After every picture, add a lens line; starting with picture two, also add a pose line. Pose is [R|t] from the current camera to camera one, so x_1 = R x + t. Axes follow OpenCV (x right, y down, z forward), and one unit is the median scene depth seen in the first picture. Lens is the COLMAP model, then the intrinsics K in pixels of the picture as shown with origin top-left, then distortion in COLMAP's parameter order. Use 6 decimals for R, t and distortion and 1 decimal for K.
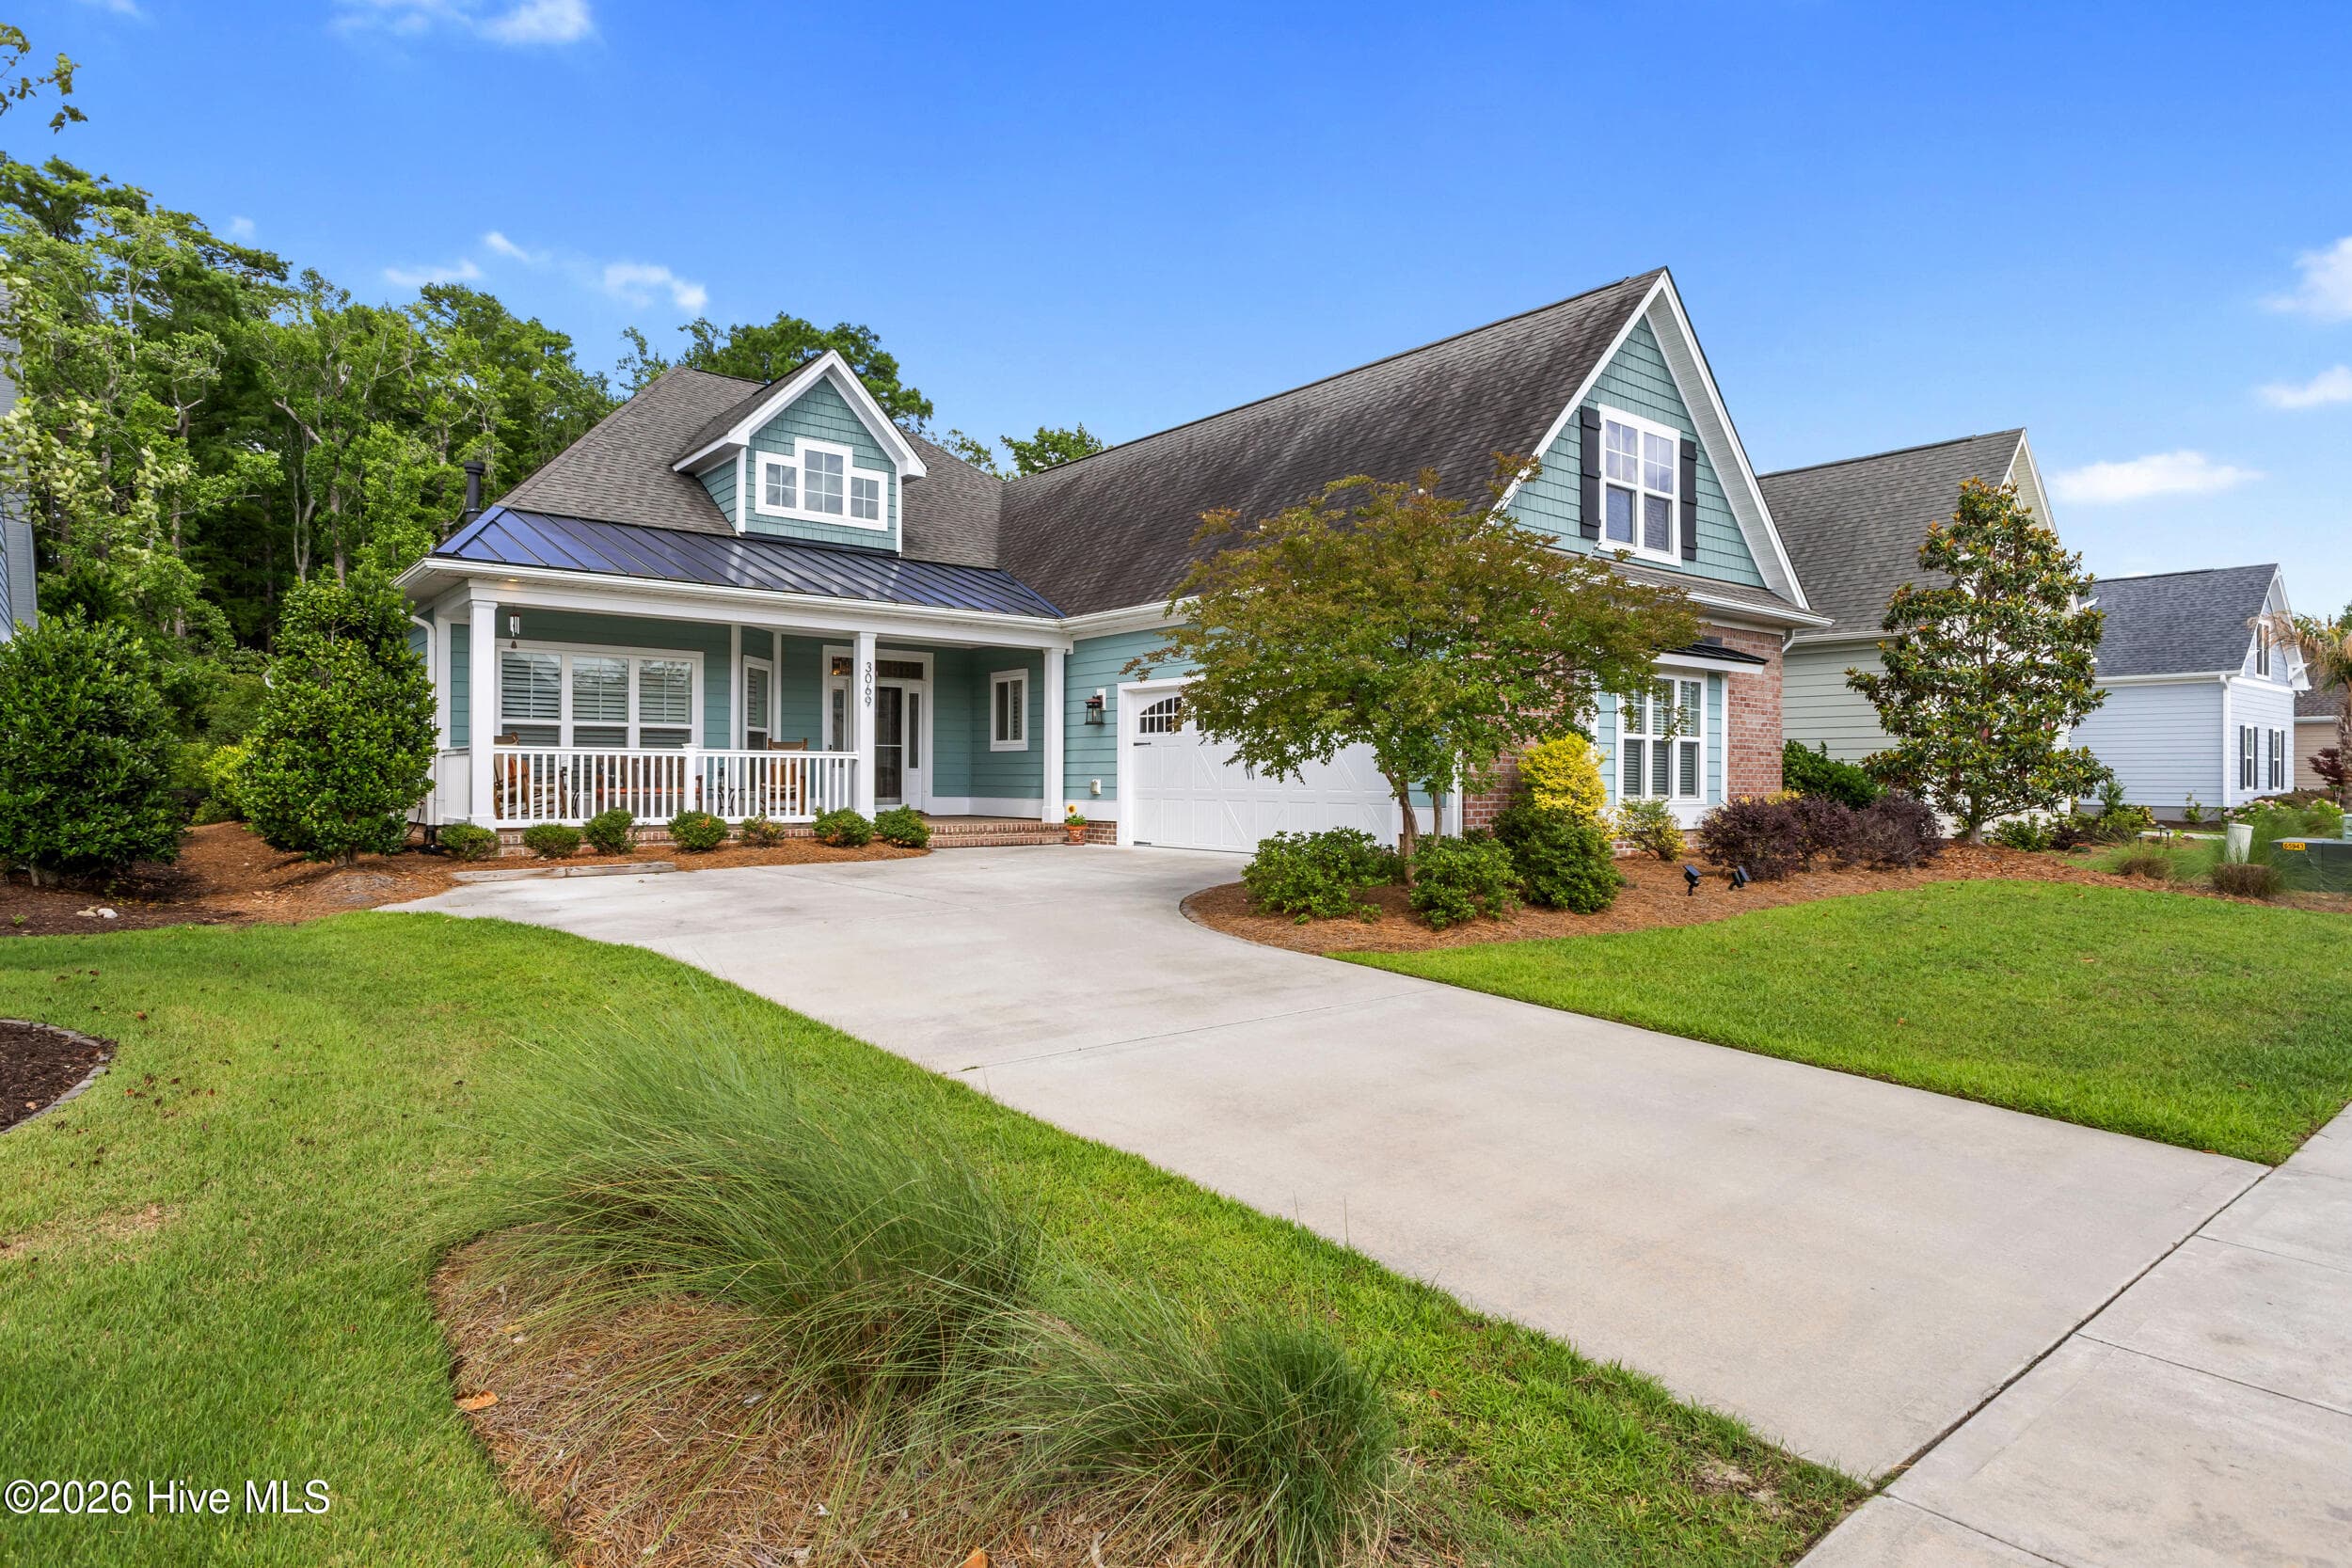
lens RADIAL K [[1282.3, 0, 1168.4], [0, 1282.3, 776.6], [0, 0, 1]] dist [-0.000088, -0.000377]
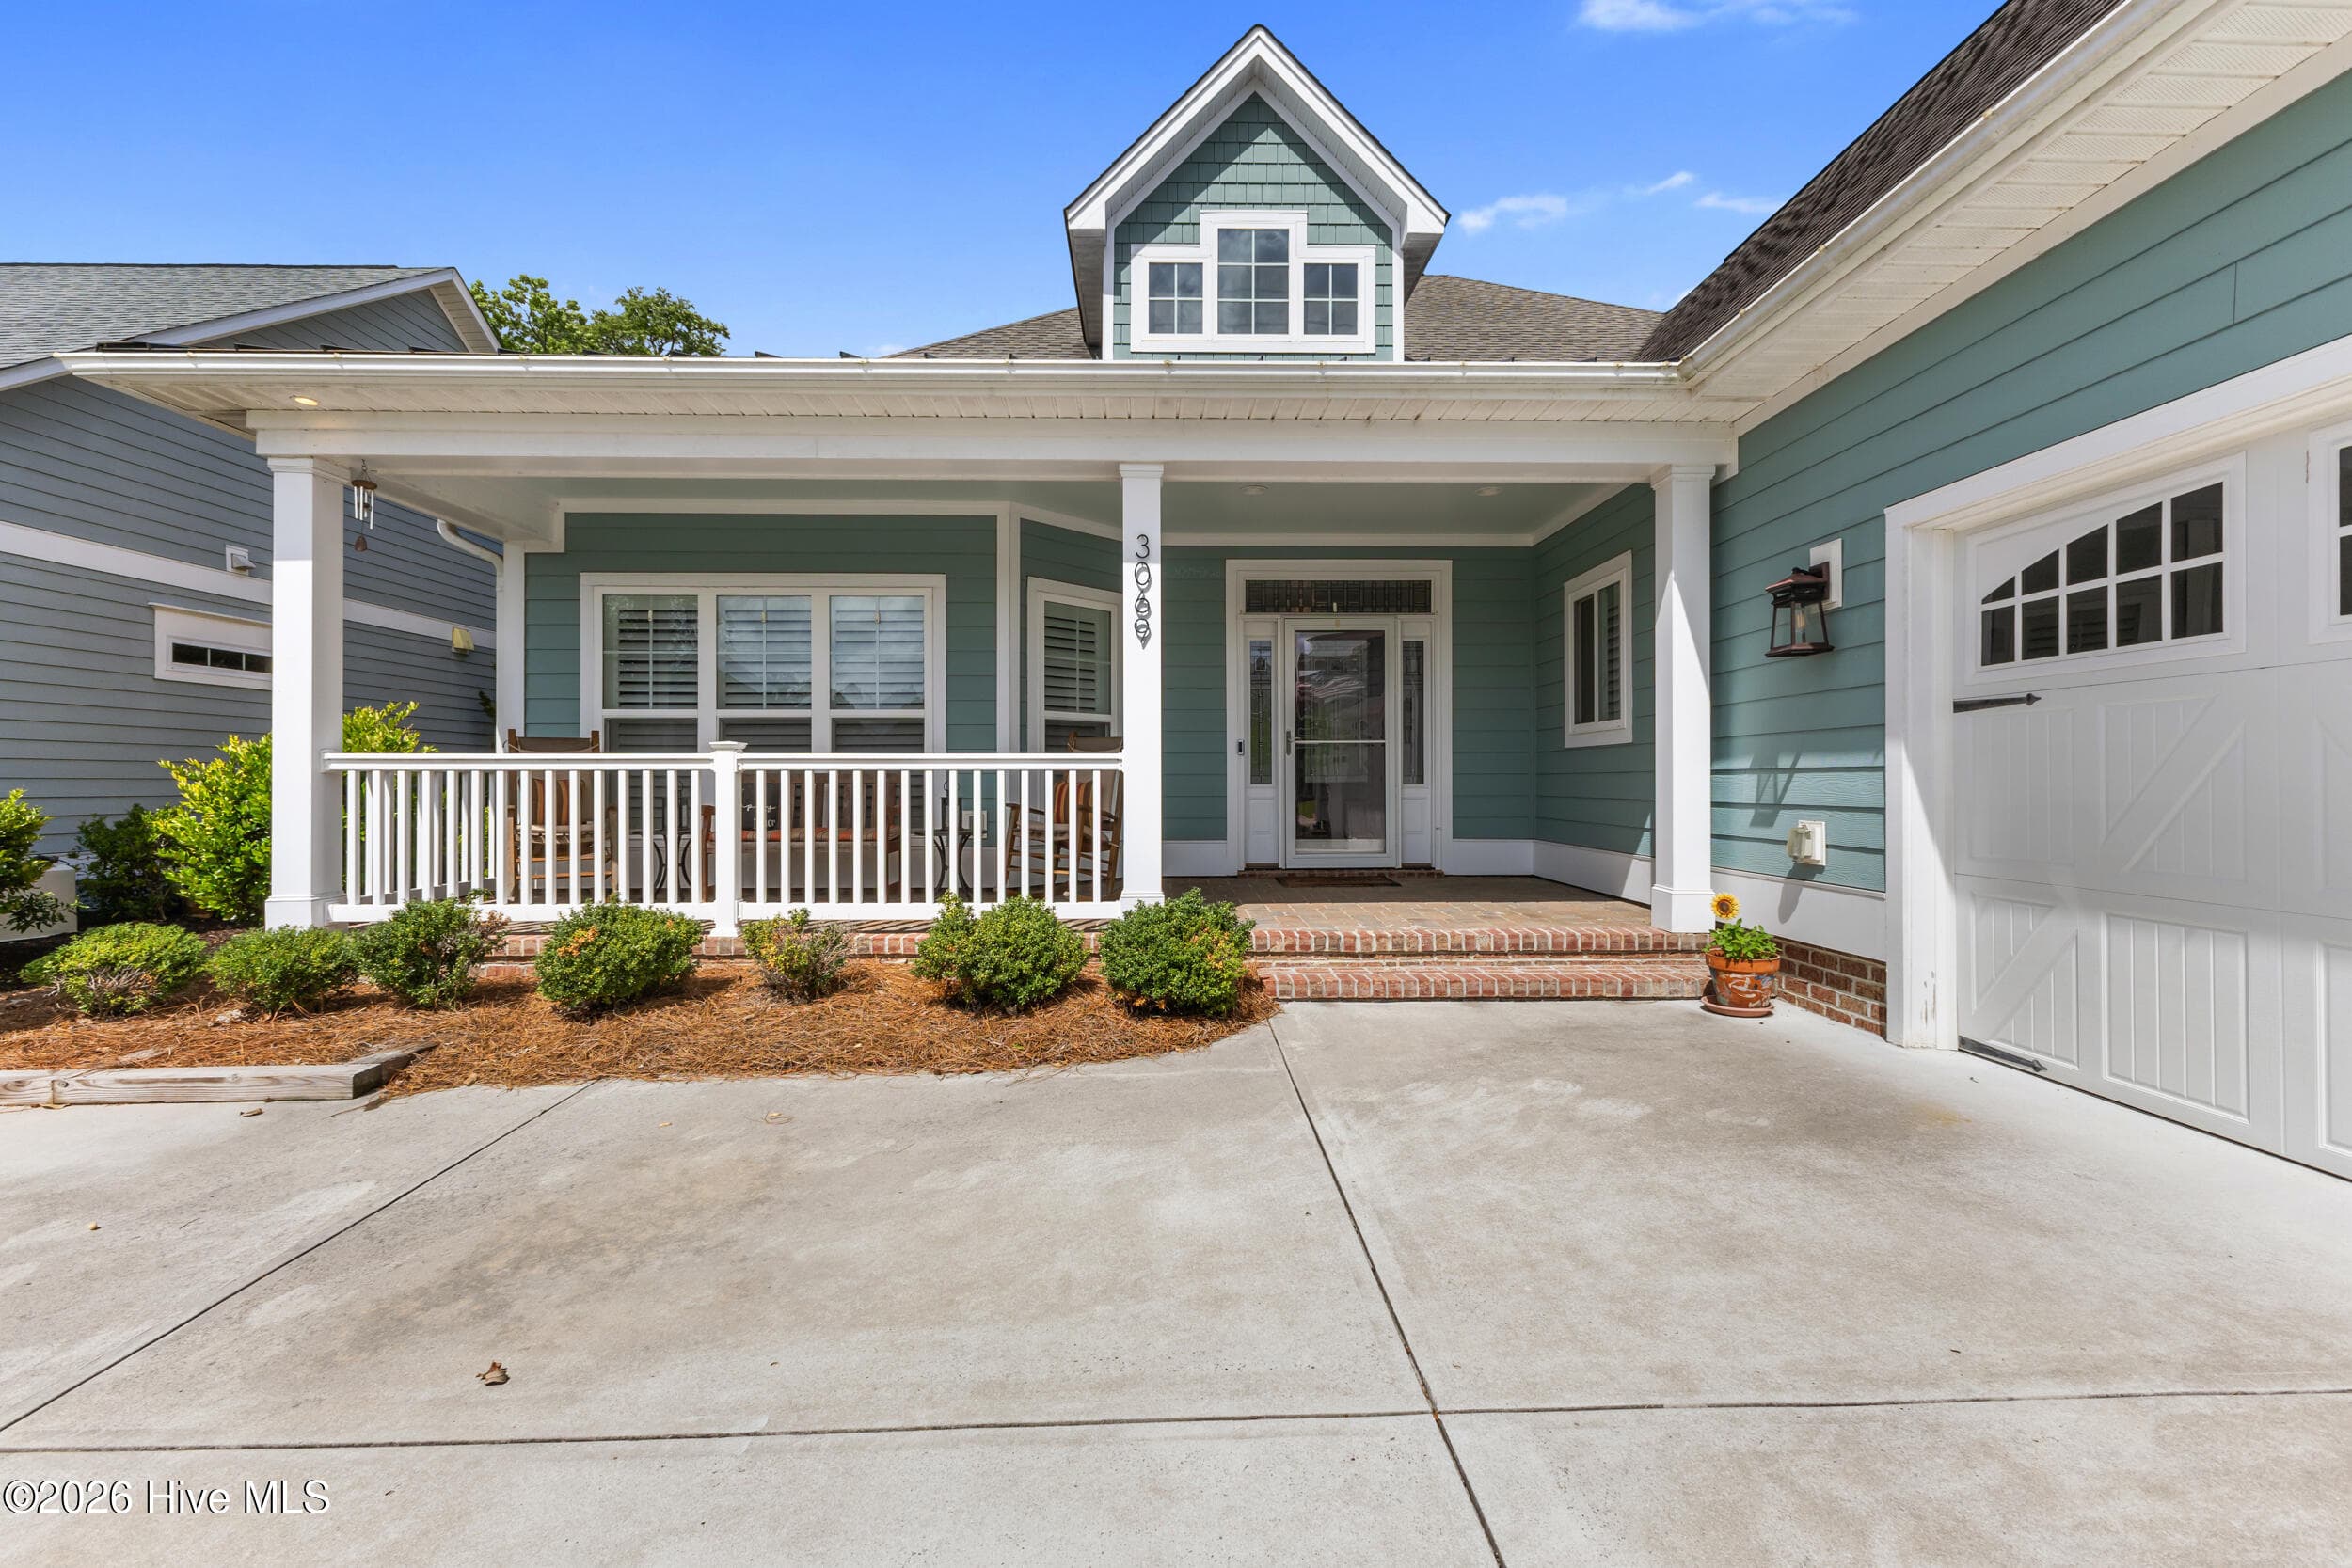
lens RADIAL K [[1010.6, 0, 1170.9], [0, 1010.6, 777.9], [0, 0, 1]] dist [0.010567, -0.000237]
pose [[0.785651, -0.007303, -0.618626, -0.023877], [0.006171, 0.999973, -0.003967, -0.009081], [0.618639, -0.000701, 0.785675, 0.697890]]
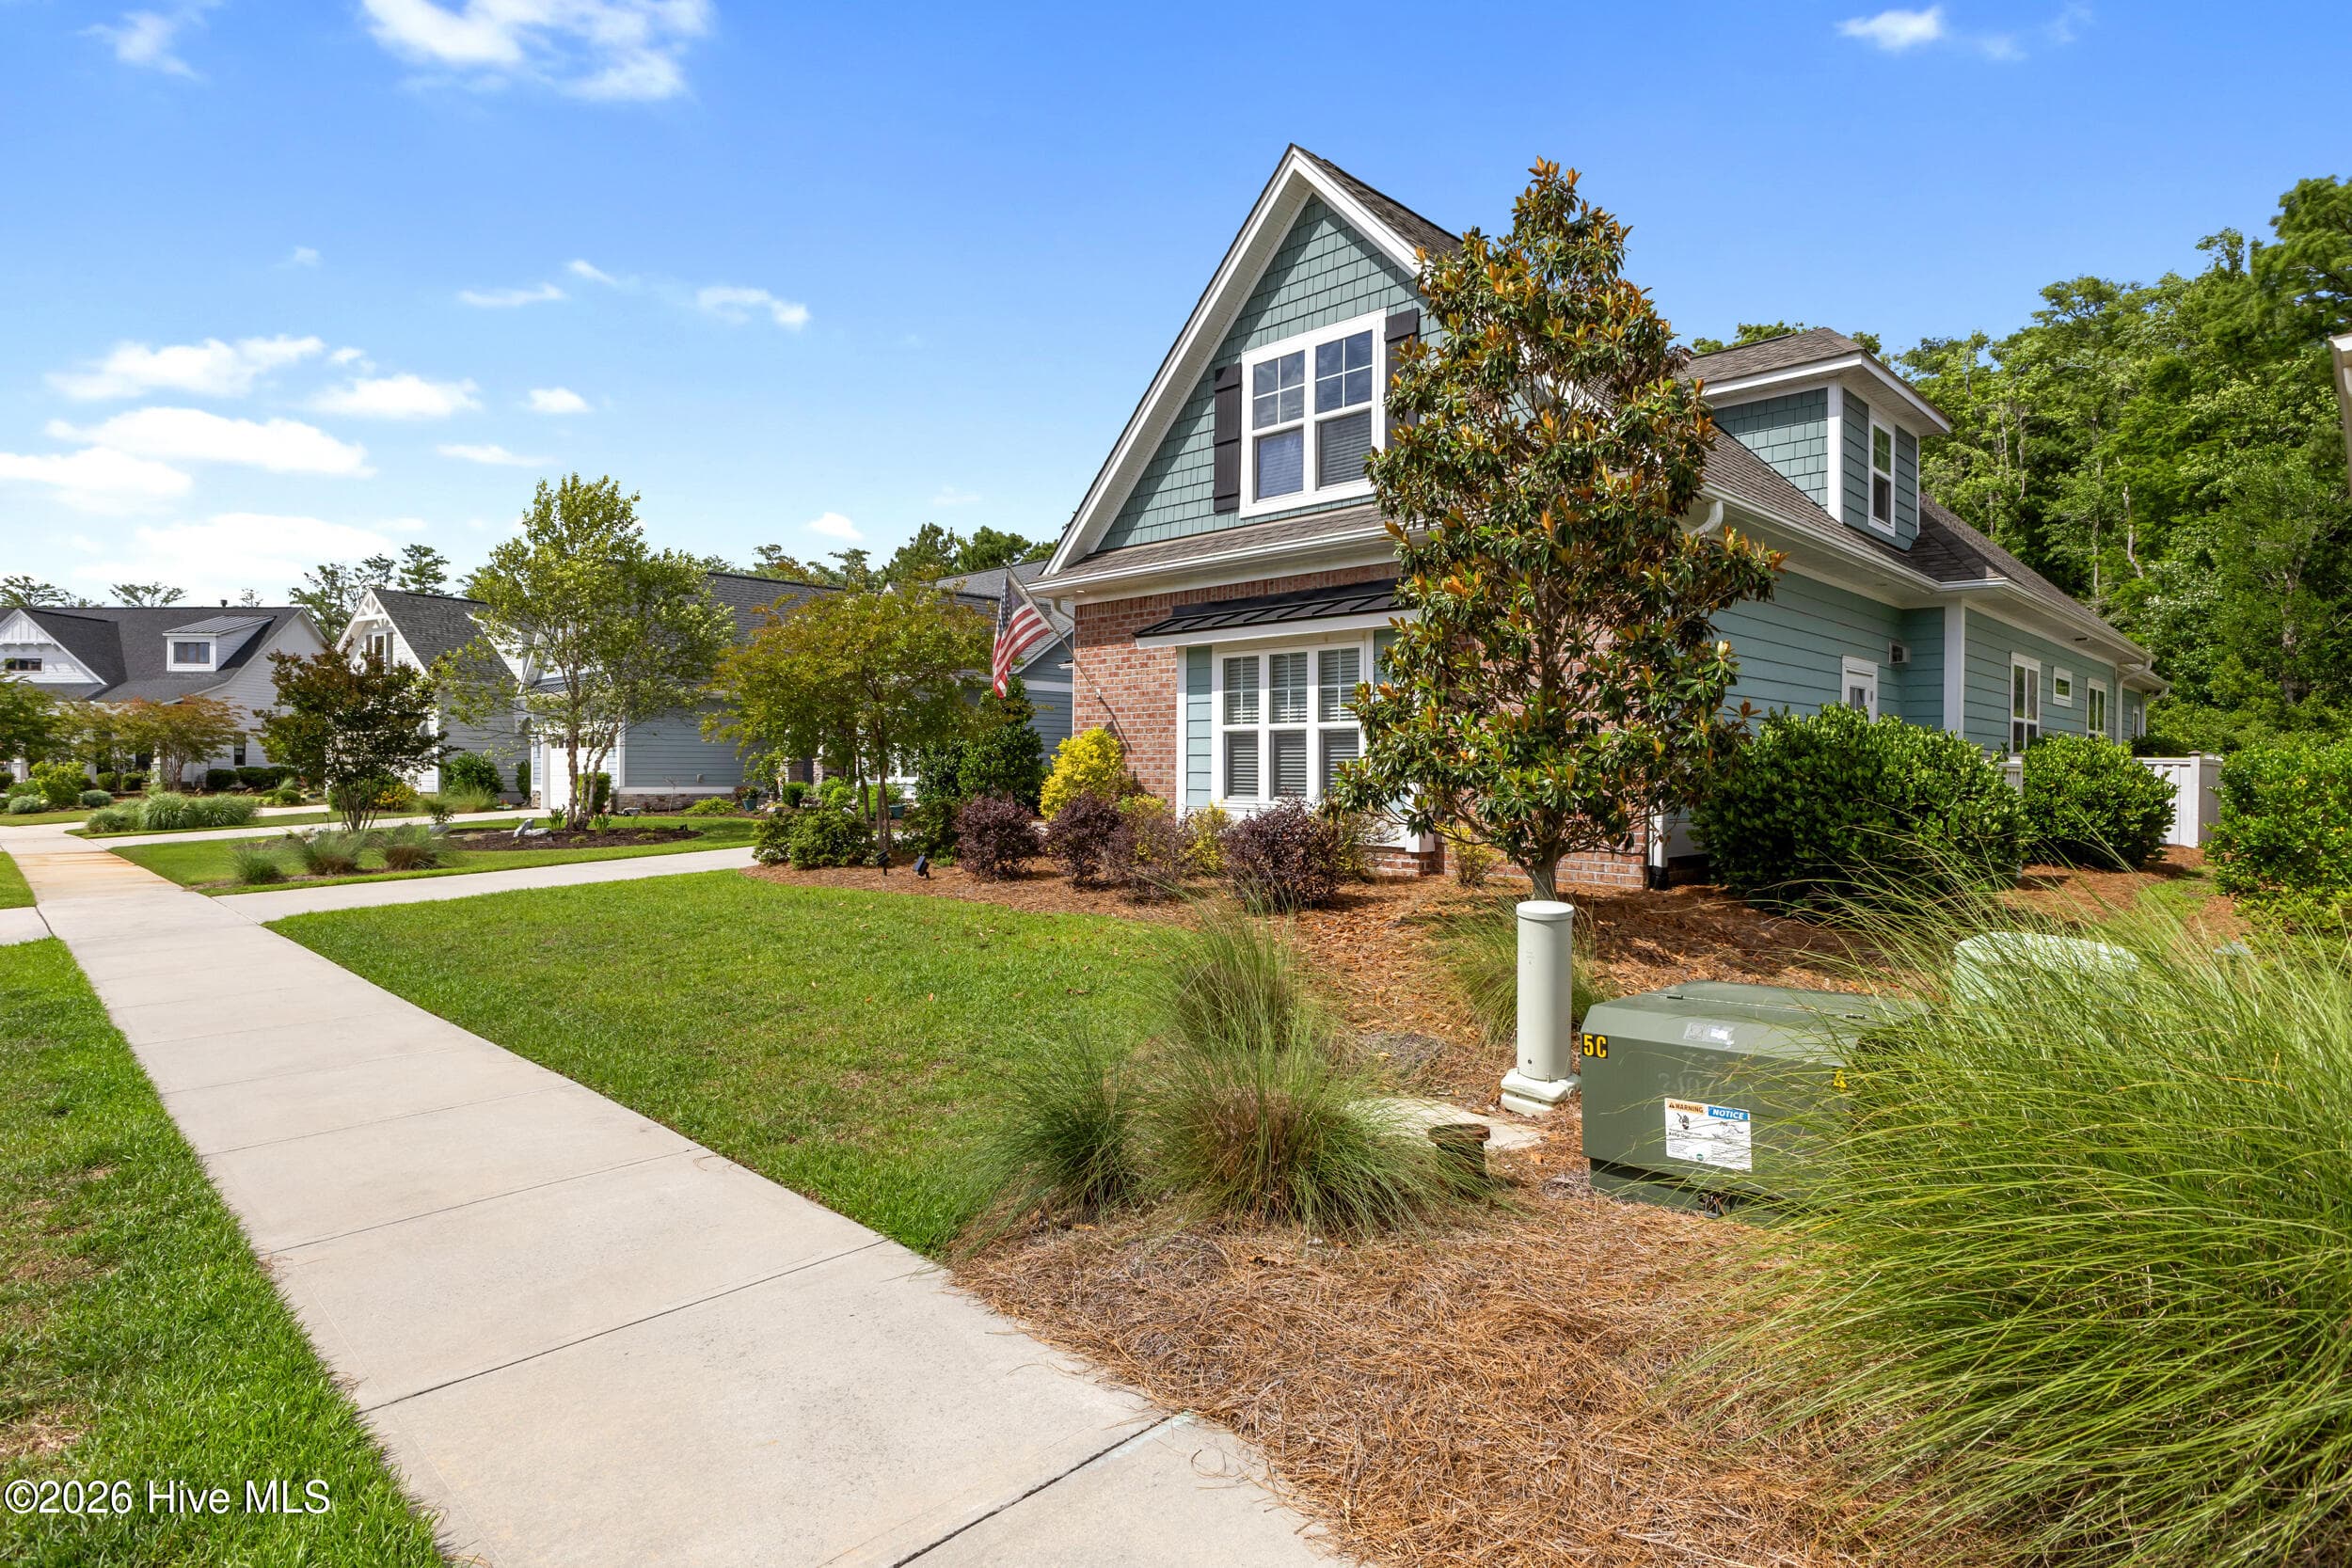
lens RADIAL K [[1228.0, 0, 1178.6], [0, 1228.0, 774.3], [0, 0, 1]] dist [-0.021319, -0.000184]
pose [[0.103321, -0.001743, -0.994646, 0.969672], [-0.003996, 0.999990, -0.002168, 0.001121], [0.994640, 0.004199, 0.103313, 0.720911]]
